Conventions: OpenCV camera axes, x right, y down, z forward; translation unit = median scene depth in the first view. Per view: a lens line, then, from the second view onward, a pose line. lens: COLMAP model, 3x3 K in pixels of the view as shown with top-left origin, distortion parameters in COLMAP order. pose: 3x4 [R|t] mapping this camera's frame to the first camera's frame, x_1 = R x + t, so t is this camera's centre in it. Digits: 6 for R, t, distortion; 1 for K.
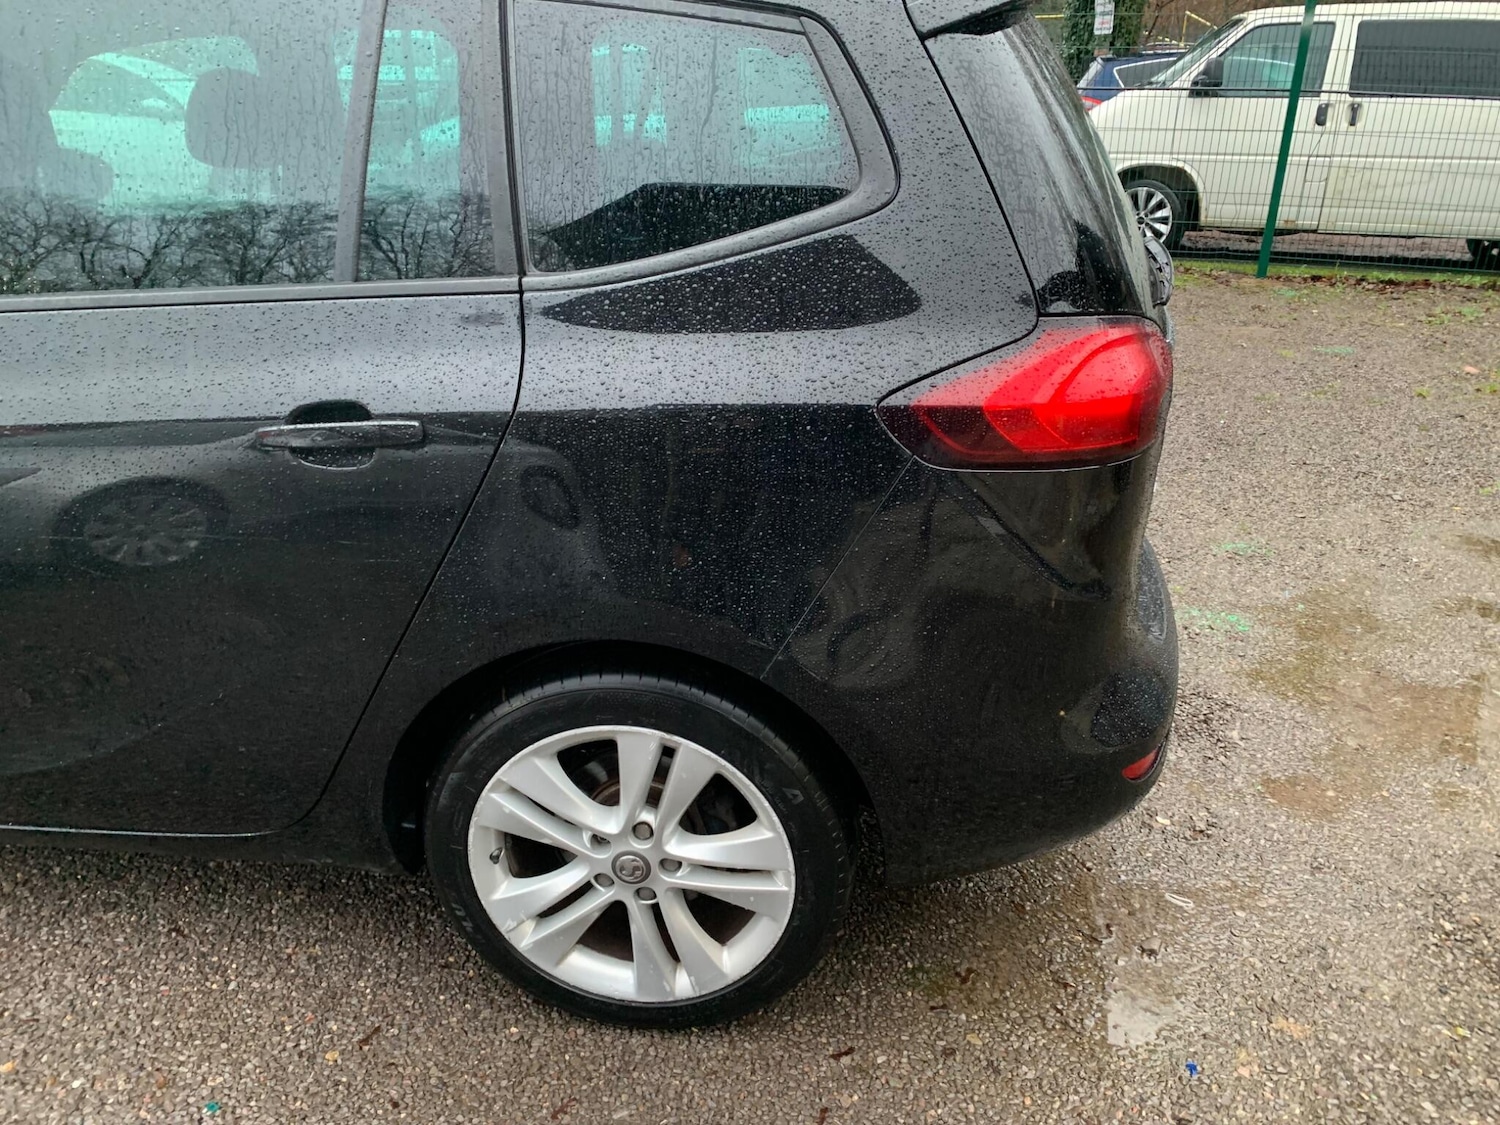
lens RADIAL K [[1154.9, 0, 752.0], [0, 1154.9, 573.2], [0, 0, 1]] dist [0.008370, -0.009154]
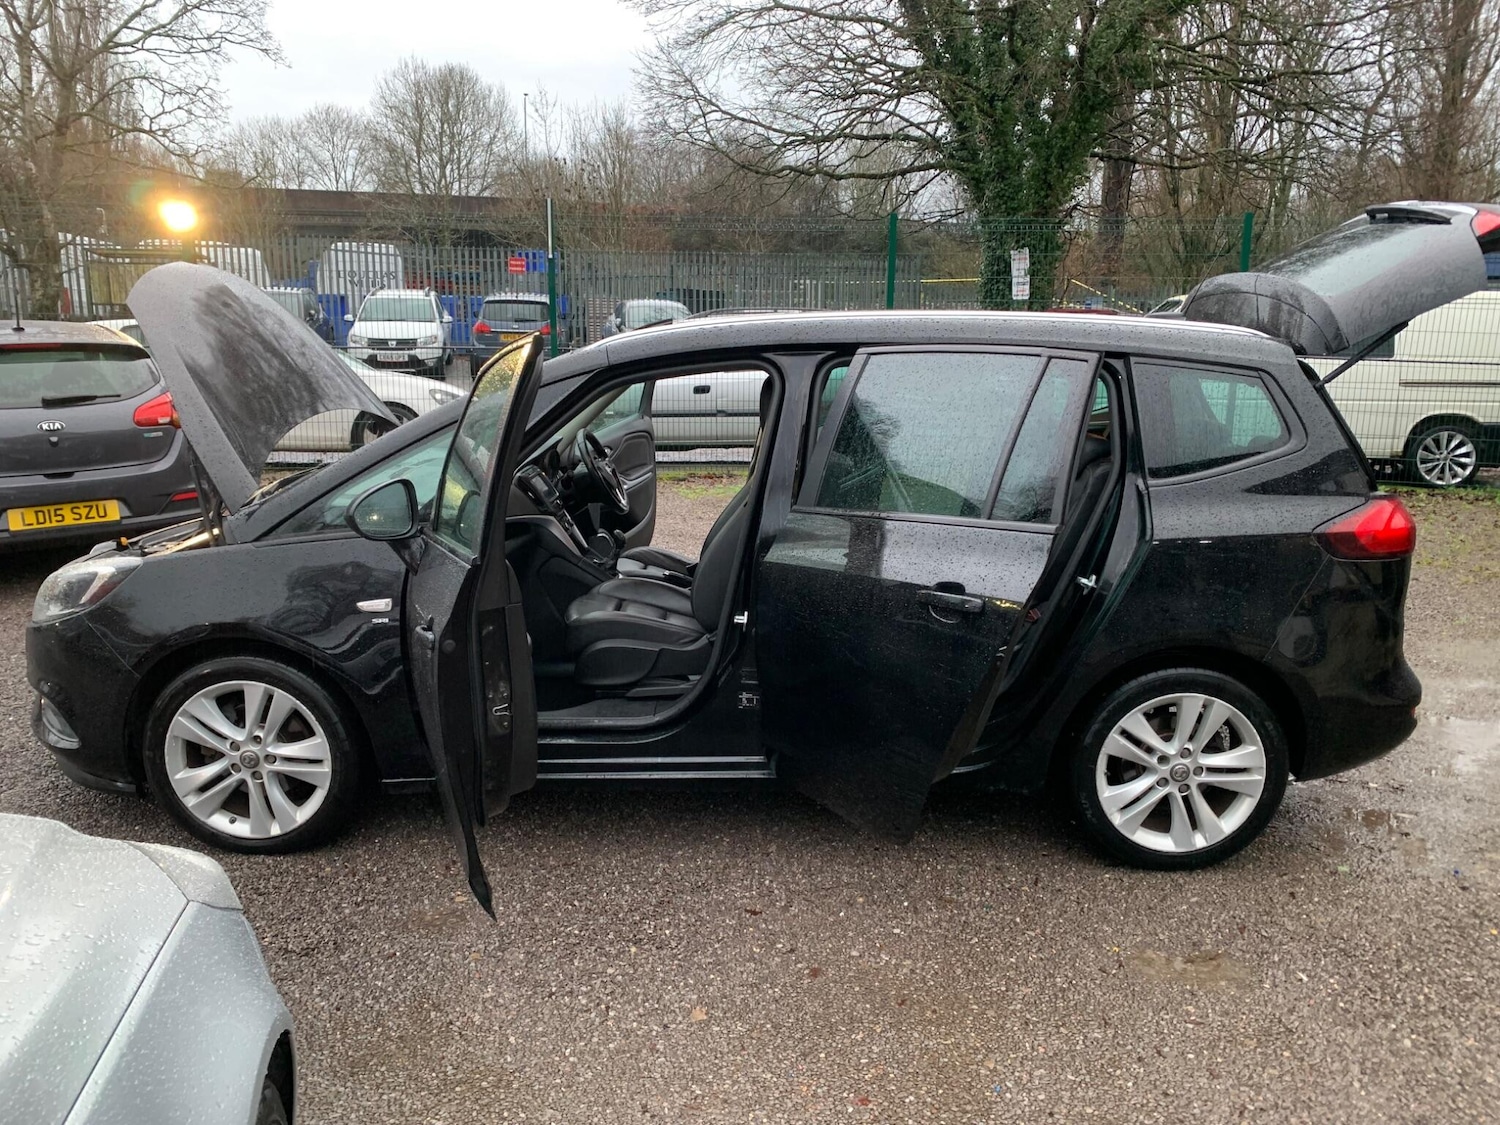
lens RADIAL K [[1154.9, 0, 746.0], [0, 1154.9, 558.6], [0, 0, 1]] dist [0.008370, -0.009154]
pose [[0.994473, -0.022145, 0.102632, -1.041327], [0.042191, 0.979396, -0.197491, 0.257348], [-0.096144, 0.200730, 0.974917, -0.926417]]
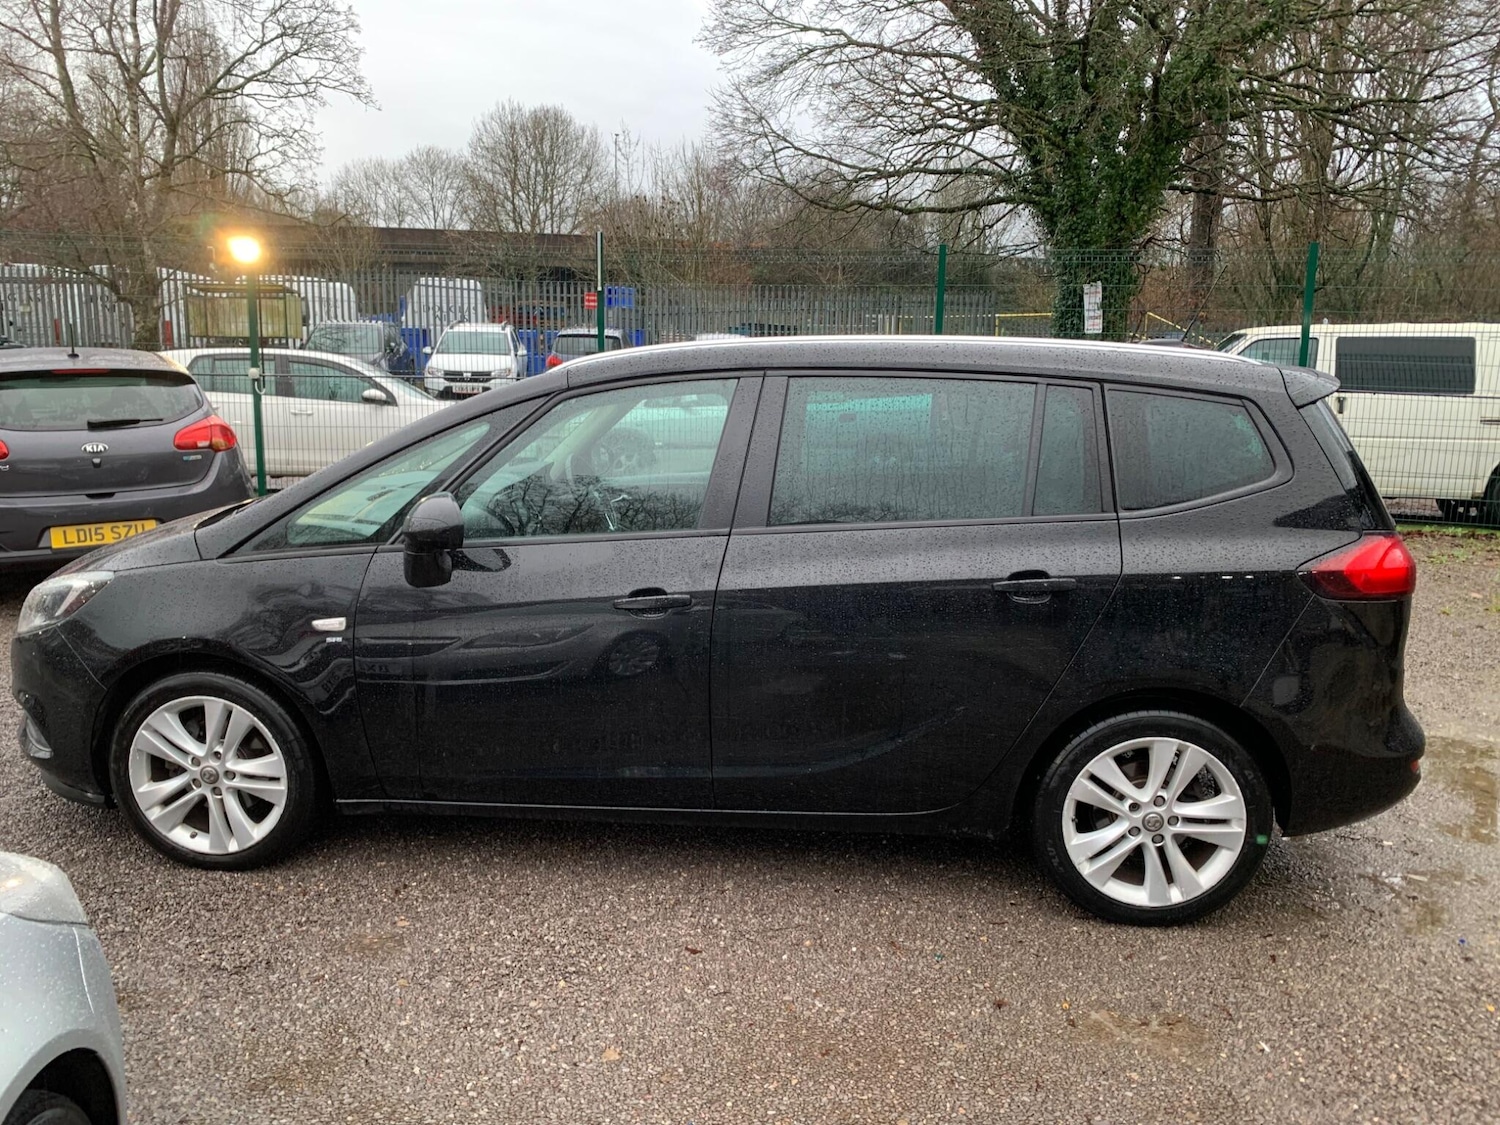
lens RADIAL K [[1154.9, 0, 743.2], [0, 1154.9, 560.2], [0, 0, 1]] dist [0.008370, -0.009154]
pose [[0.999715, -0.000745, 0.023843, -0.813097], [0.006153, 0.973747, -0.227550, 0.266035], [-0.023047, 0.227632, 0.973474, -0.894143]]
